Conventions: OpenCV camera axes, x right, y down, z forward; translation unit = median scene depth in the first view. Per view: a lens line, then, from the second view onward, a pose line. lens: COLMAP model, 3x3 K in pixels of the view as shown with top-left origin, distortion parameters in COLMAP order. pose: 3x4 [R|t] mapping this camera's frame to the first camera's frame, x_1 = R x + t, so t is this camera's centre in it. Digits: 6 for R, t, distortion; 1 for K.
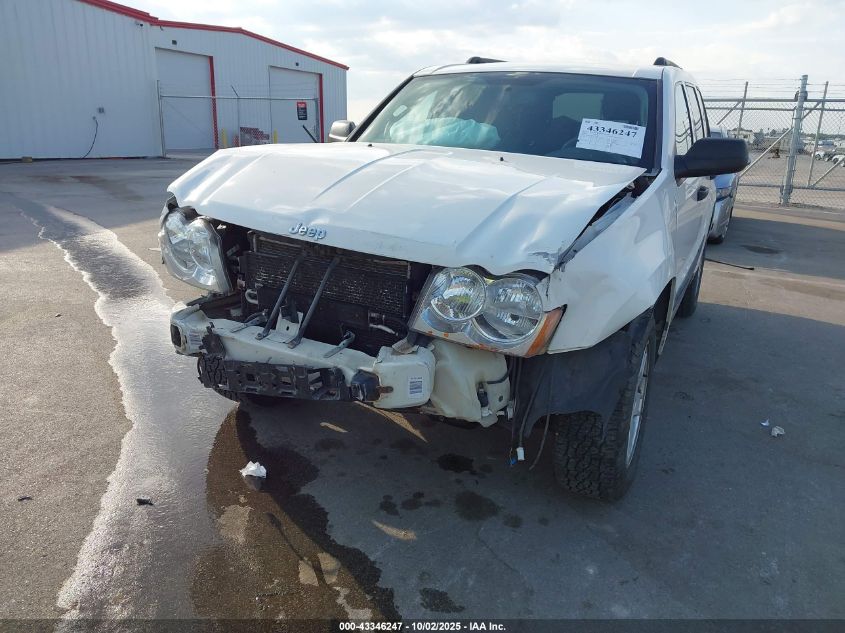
lens RADIAL K [[677.5, 0, 435.9], [0, 677.5, 308.7], [0, 0, 1]] dist [0.015659, -0.012733]
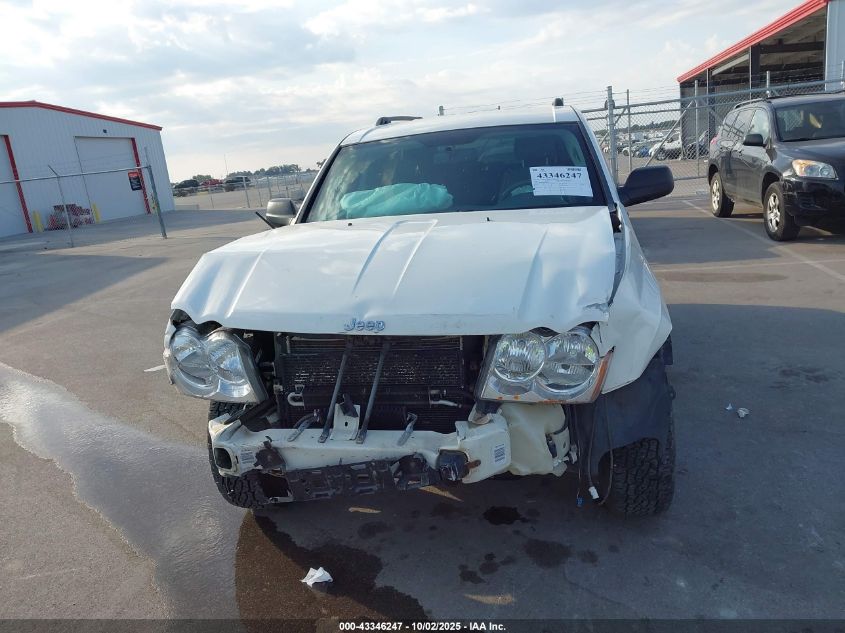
lens RADIAL K [[677.5, 0, 438.8], [0, 677.5, 298.1], [0, 0, 1]] dist [0.015659, -0.012733]
pose [[0.956240, -0.183457, 0.227924, -0.267155], [0.196955, 0.979685, -0.037756, -0.082663], [-0.216367, 0.080994, 0.972947, -0.002678]]
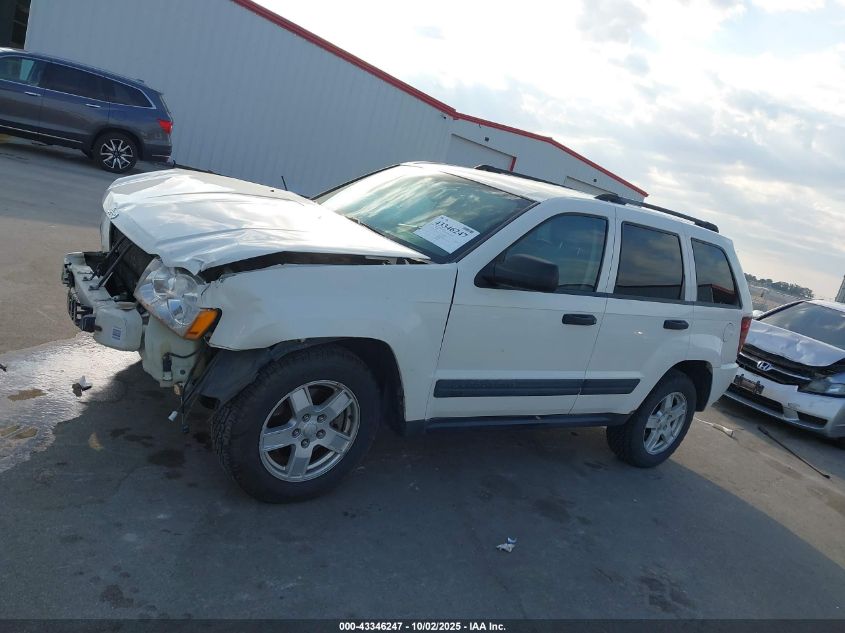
lens RADIAL K [[677.5, 0, 430.4], [0, 677.5, 309.3], [0, 0, 1]] dist [0.015659, -0.012733]
pose [[0.862700, 0.287103, -0.416317, 0.938039], [-0.348691, 0.933945, -0.078493, -0.039802], [0.366282, 0.212882, 0.905825, -0.028703]]
